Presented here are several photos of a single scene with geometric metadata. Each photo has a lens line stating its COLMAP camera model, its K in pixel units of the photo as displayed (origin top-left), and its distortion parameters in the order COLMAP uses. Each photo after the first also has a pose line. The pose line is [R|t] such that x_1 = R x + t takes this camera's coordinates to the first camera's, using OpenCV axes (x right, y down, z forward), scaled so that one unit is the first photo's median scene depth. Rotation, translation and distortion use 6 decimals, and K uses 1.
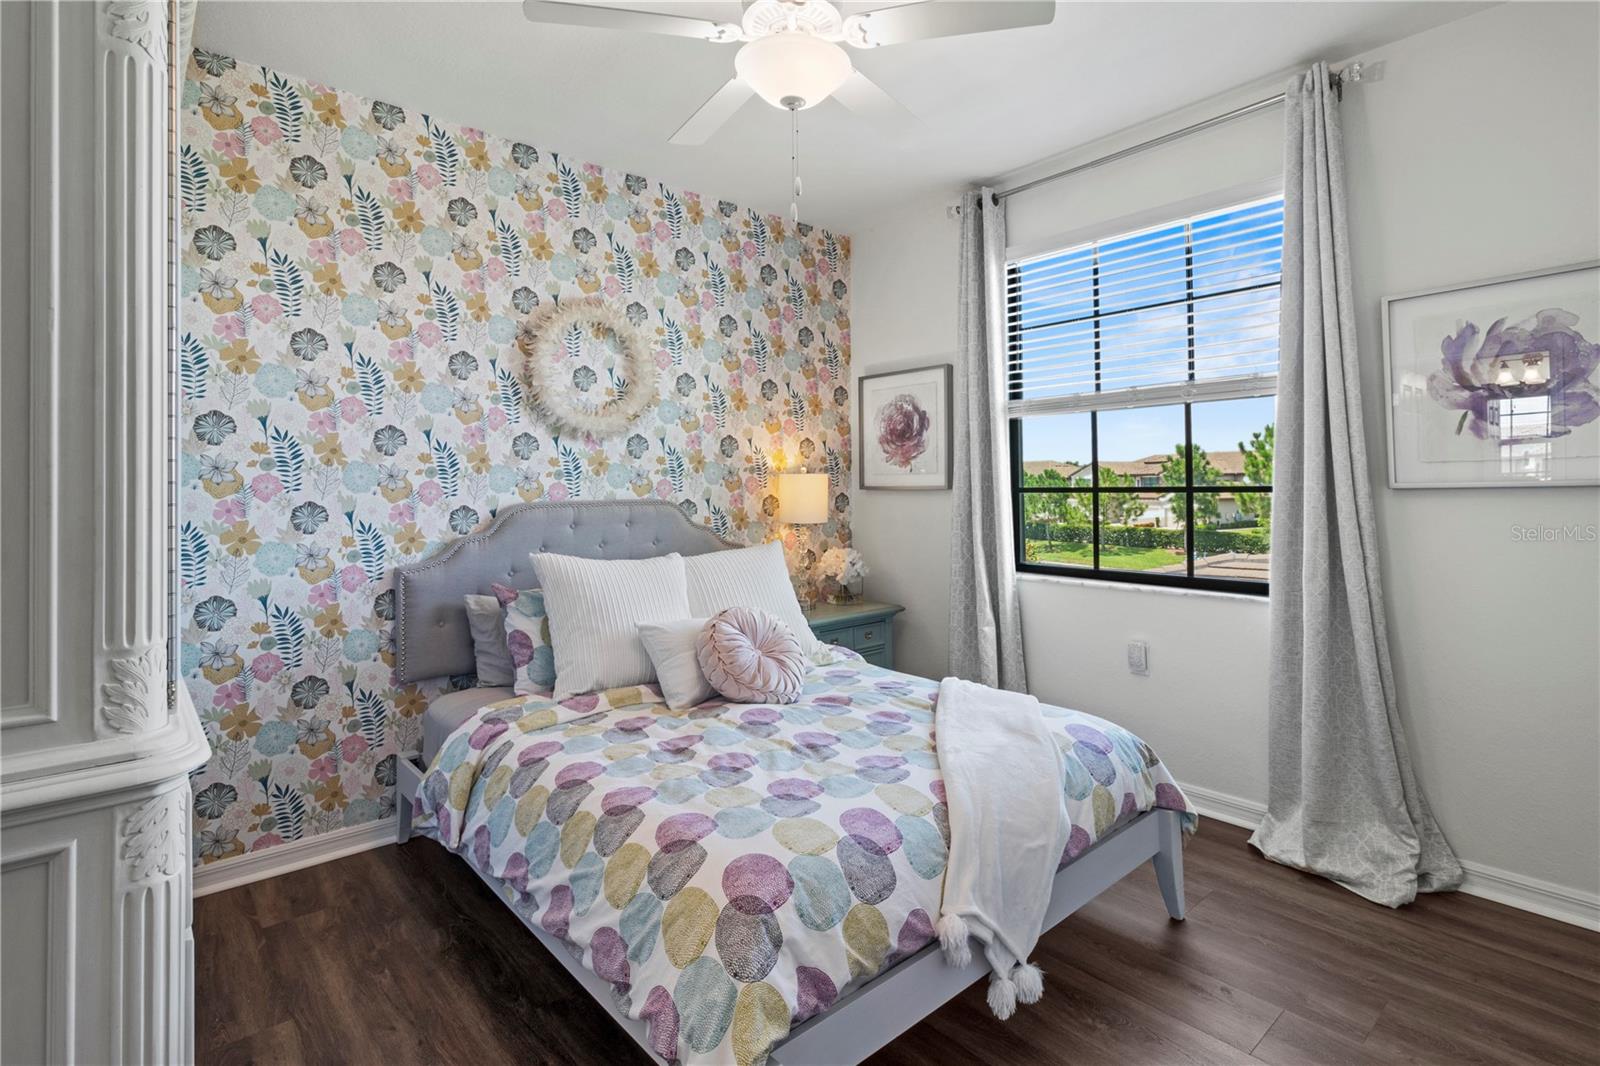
lens RADIAL K [[772.8, 0, 832.7], [0, 772.8, 474.6], [0, 0, 1]] dist [0.002141, 0.000637]
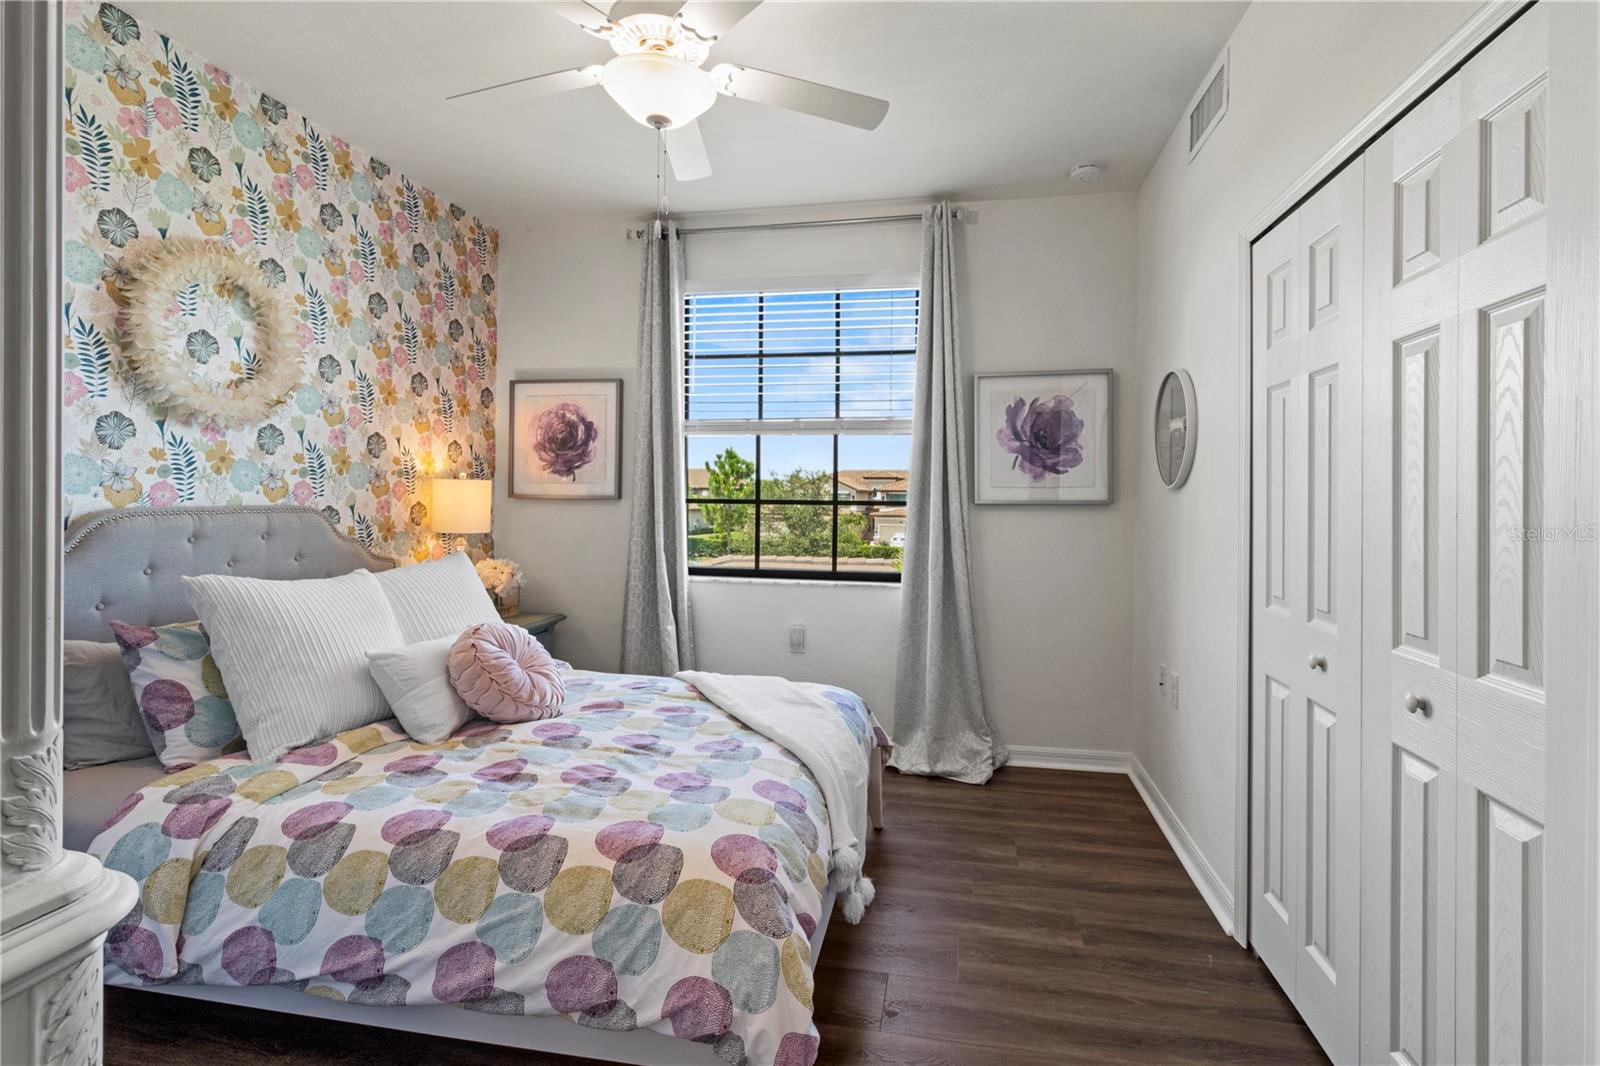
lens RADIAL K [[739.6, 0, 810.2], [0, 739.6, 497.9], [0, 0, 1]] dist [0.002949, 0.000785]
pose [[0.796542, 0.017713, 0.604324, -0.316916], [-0.028154, 0.999573, 0.007812, 0.002996], [-0.603927, -0.023237, 0.796701, 0.056767]]
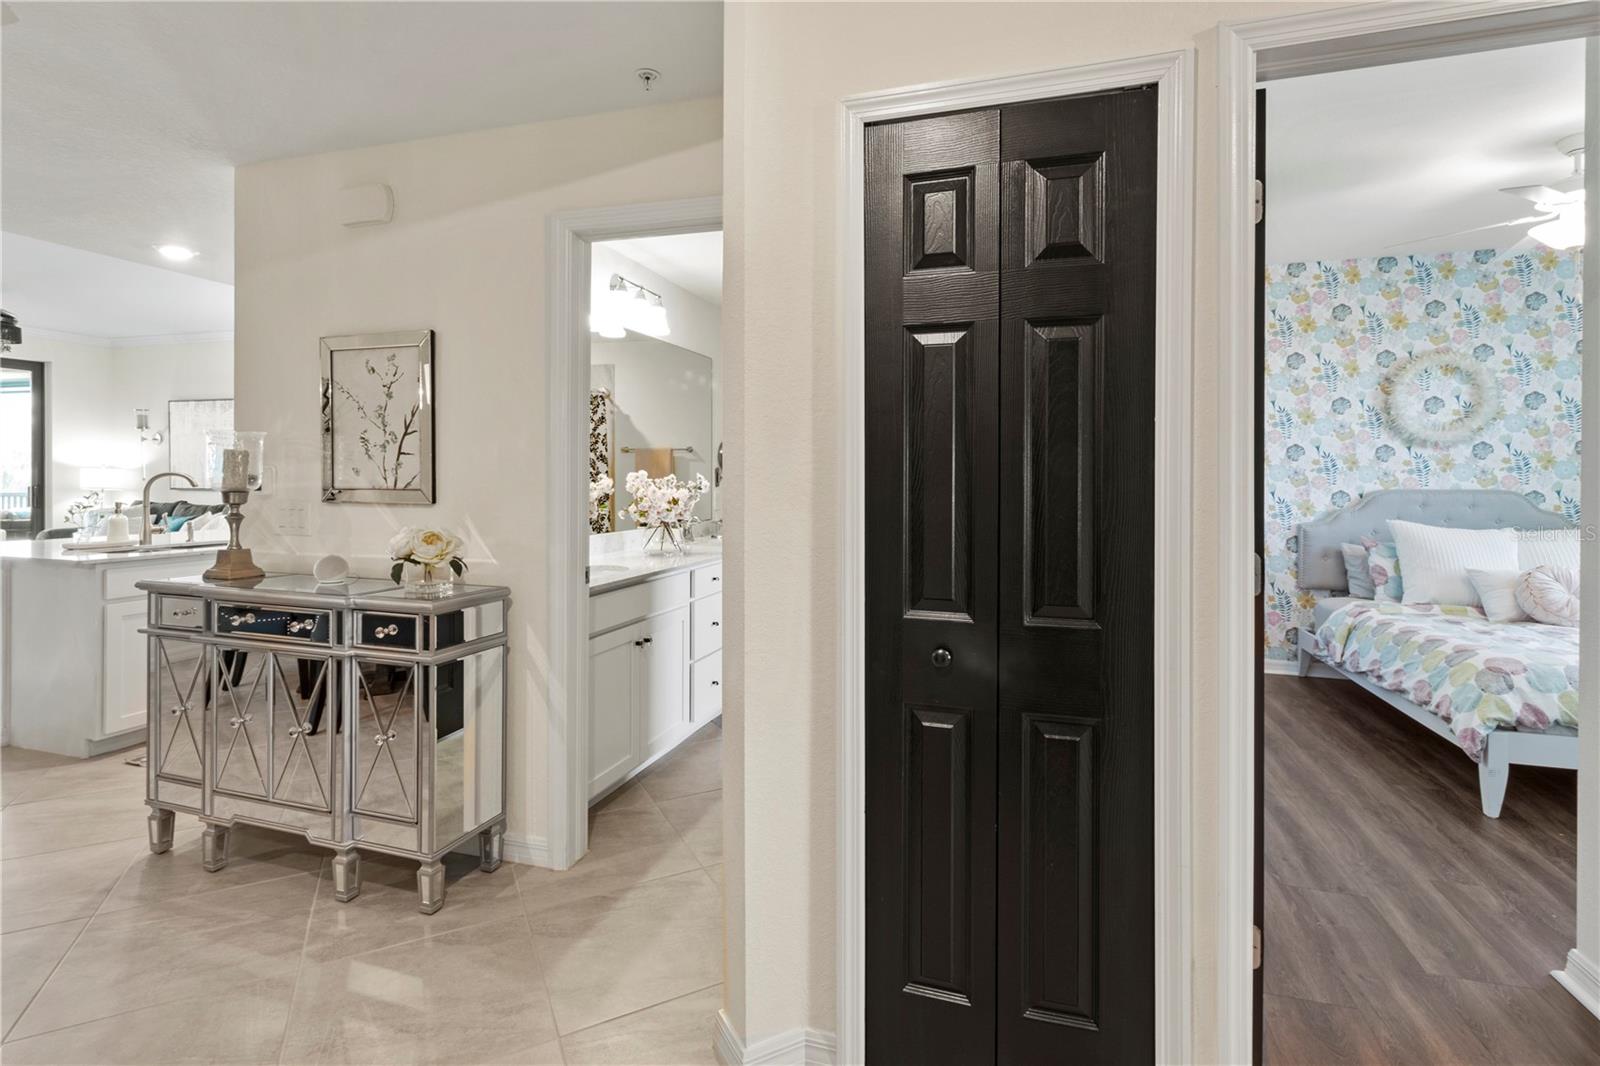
lens RADIAL K [[749.8, 0, 802.3], [0, 749.8, 483.5], [0, 0, 1]] dist [0.001556, 0.000304]
pose [[0.500878, 0.016741, -0.865356, 0.341835], [0.004640, 0.999747, 0.022026, -0.015417], [0.865505, -0.015048, 0.500674, -0.816133]]
